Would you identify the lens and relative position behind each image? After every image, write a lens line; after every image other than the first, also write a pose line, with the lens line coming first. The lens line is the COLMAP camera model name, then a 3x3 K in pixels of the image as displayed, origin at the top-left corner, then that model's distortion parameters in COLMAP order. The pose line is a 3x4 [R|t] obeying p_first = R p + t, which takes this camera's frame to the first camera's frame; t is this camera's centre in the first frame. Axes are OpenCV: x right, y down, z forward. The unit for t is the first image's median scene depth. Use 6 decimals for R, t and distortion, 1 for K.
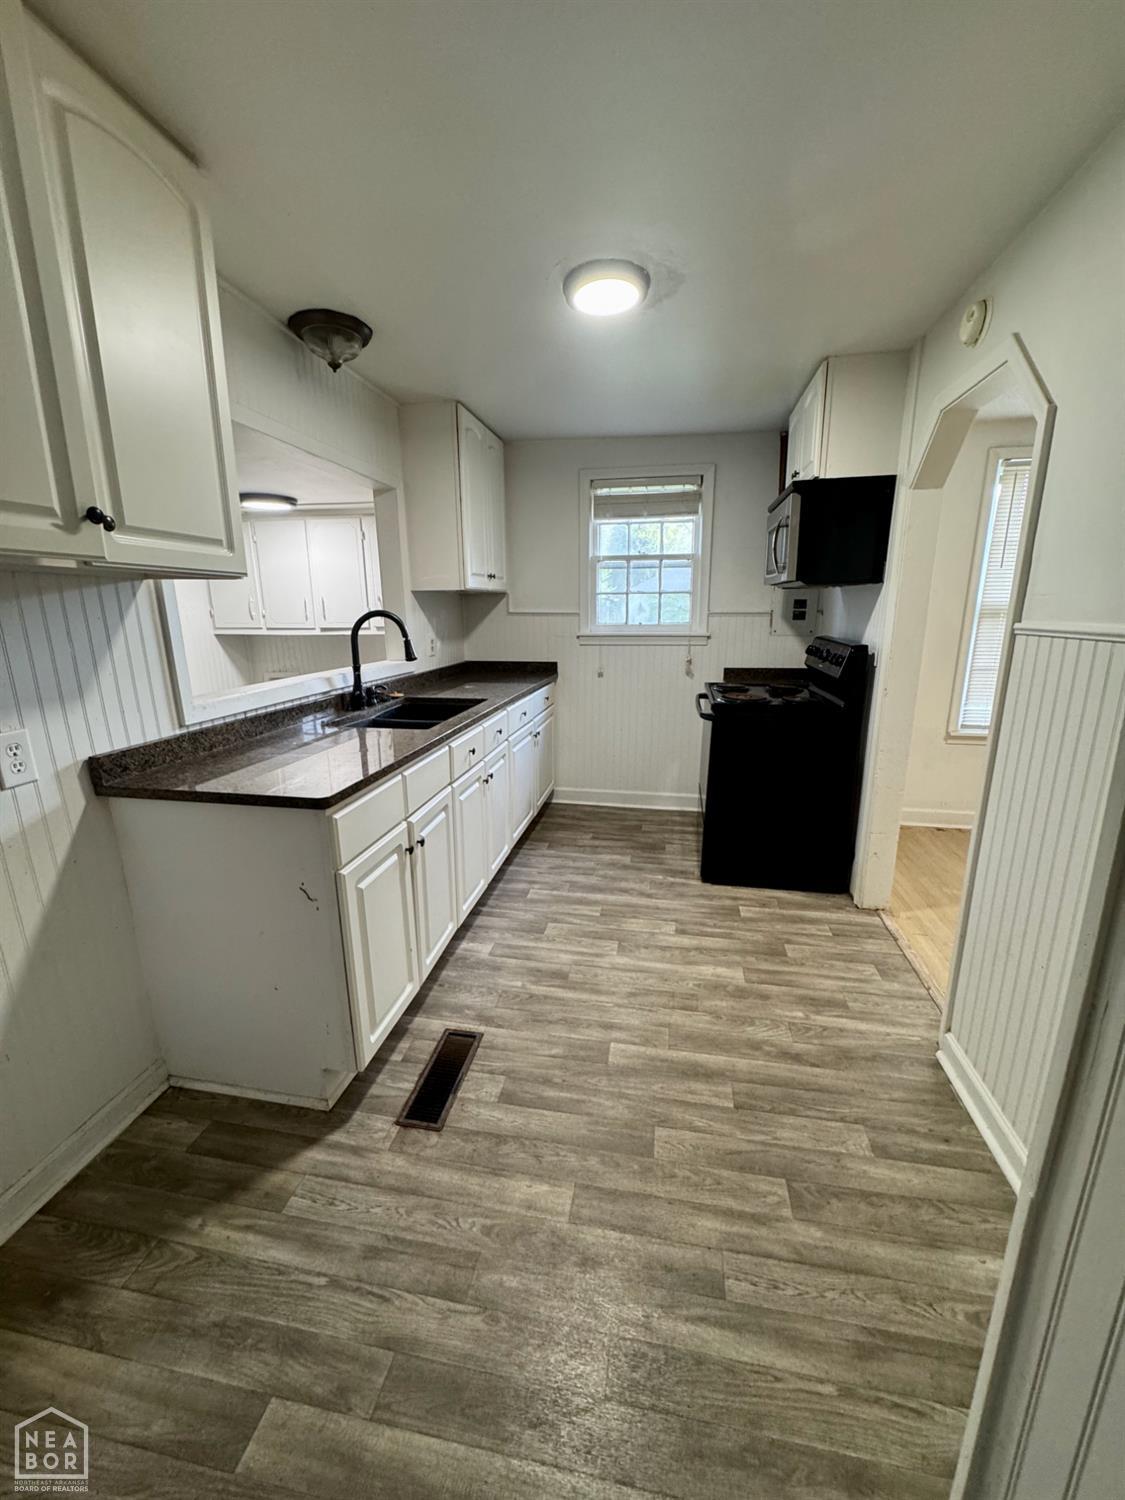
lens RADIAL K [[595.9, 0, 574.4], [0, 595.9, 755.5], [0, 0, 1]] dist [0.012899, 0.000142]
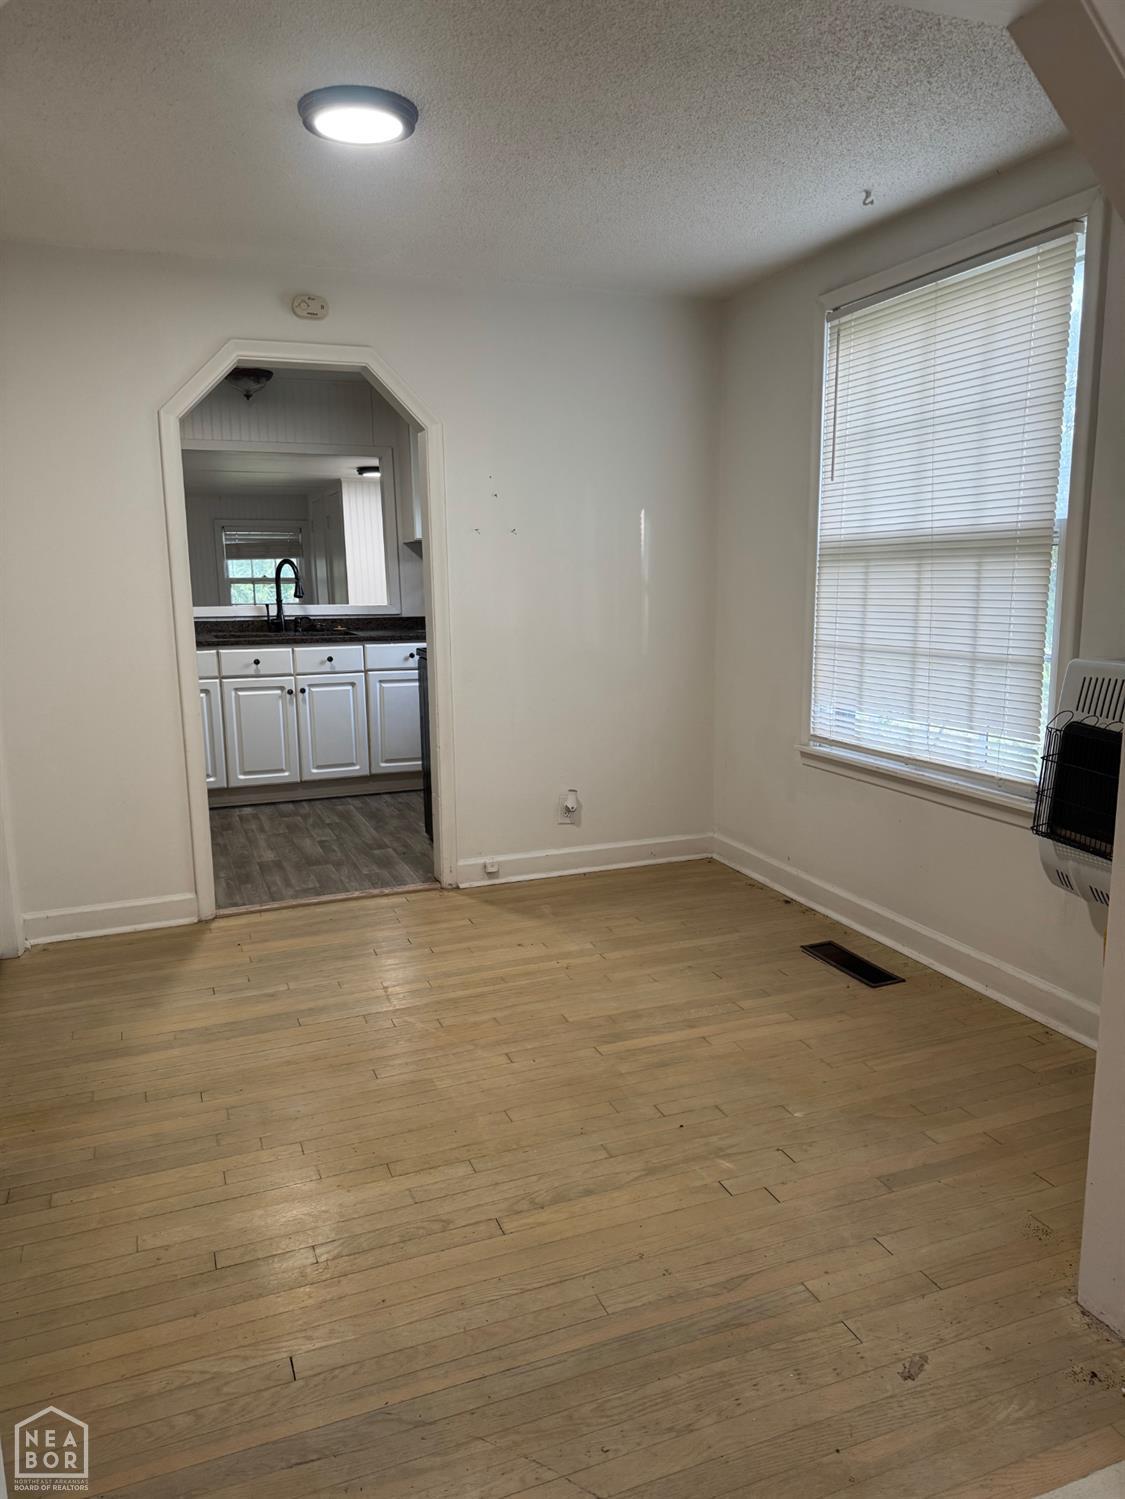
lens RADIAL K [[1071.9, 0, 569.3], [0, 1071.9, 748.2], [0, 0, 1]] dist [0.023483, -0.012296]
pose [[0.522170, 0.141851, -0.840962, 2.129353], [-0.195325, 0.979752, 0.043981, -0.055093], [0.830173, 0.141295, 0.539304, 0.285543]]
